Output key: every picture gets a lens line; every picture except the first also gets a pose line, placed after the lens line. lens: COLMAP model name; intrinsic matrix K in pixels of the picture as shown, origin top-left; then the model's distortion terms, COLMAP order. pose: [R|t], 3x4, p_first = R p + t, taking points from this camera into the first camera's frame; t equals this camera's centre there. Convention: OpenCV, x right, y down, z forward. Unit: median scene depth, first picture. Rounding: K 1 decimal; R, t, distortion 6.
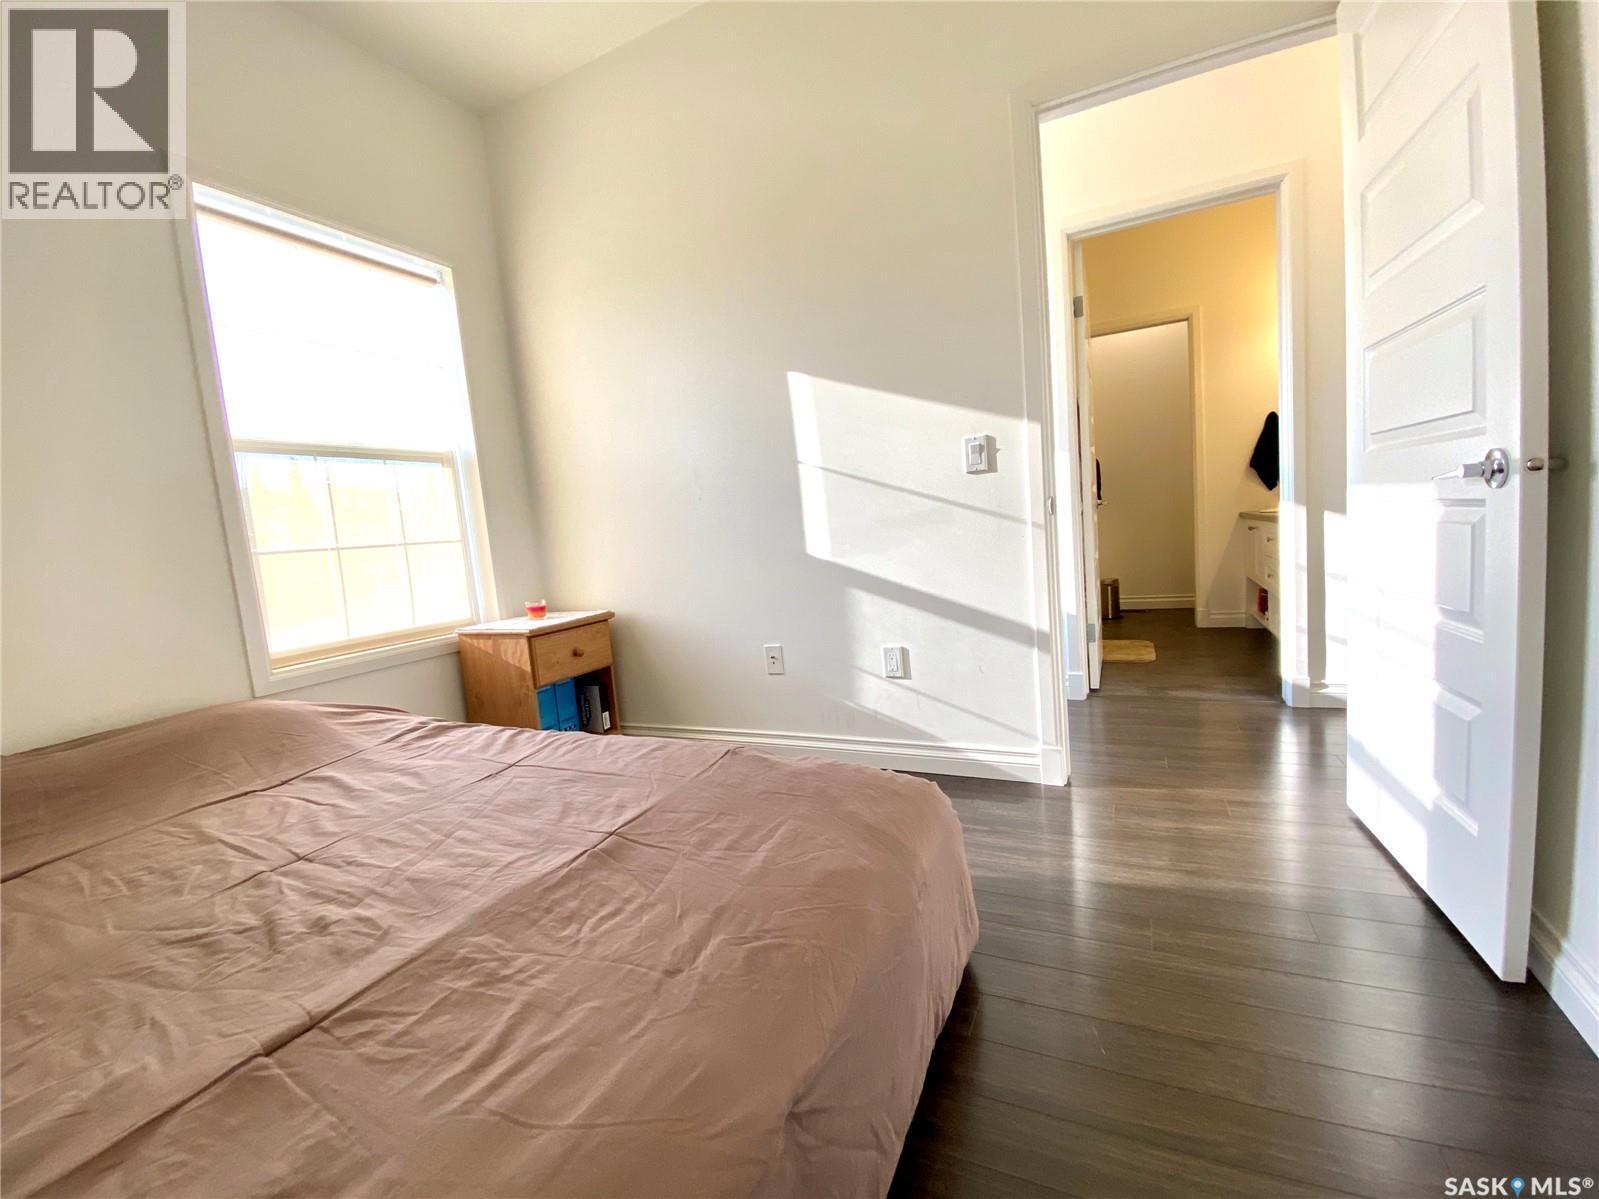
lens RADIAL K [[642.7, 0, 790.5], [0, 642.7, 596.8], [0, 0, 1]] dist [0.025911, -0.026178]
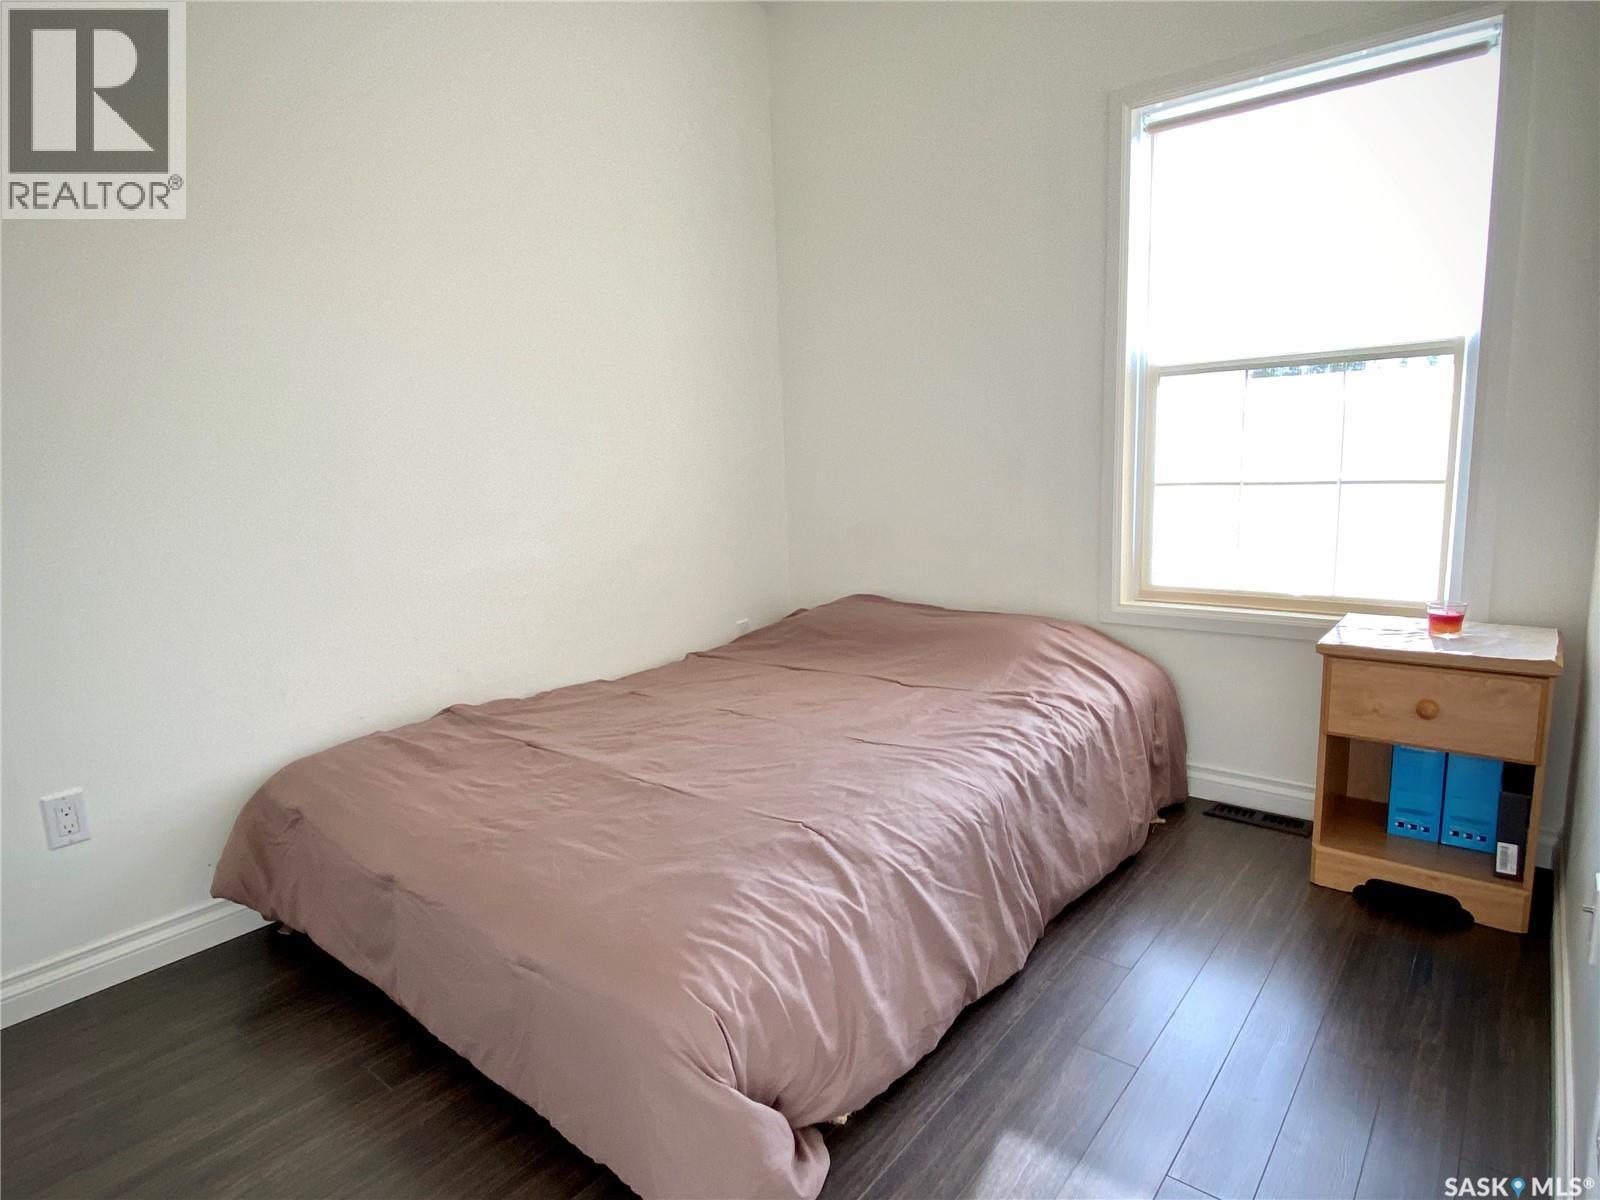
lens RADIAL K [[855.9, 0, 800.0], [0, 855.9, 600.0], [0, 0, 1]] dist [0.000931, 0.000352]
pose [[-0.198871, 0.252913, -0.946829, 0.793023], [-0.051951, 0.962048, 0.267890, -0.306650], [0.978648, 0.102464, -0.178184, 1.026241]]
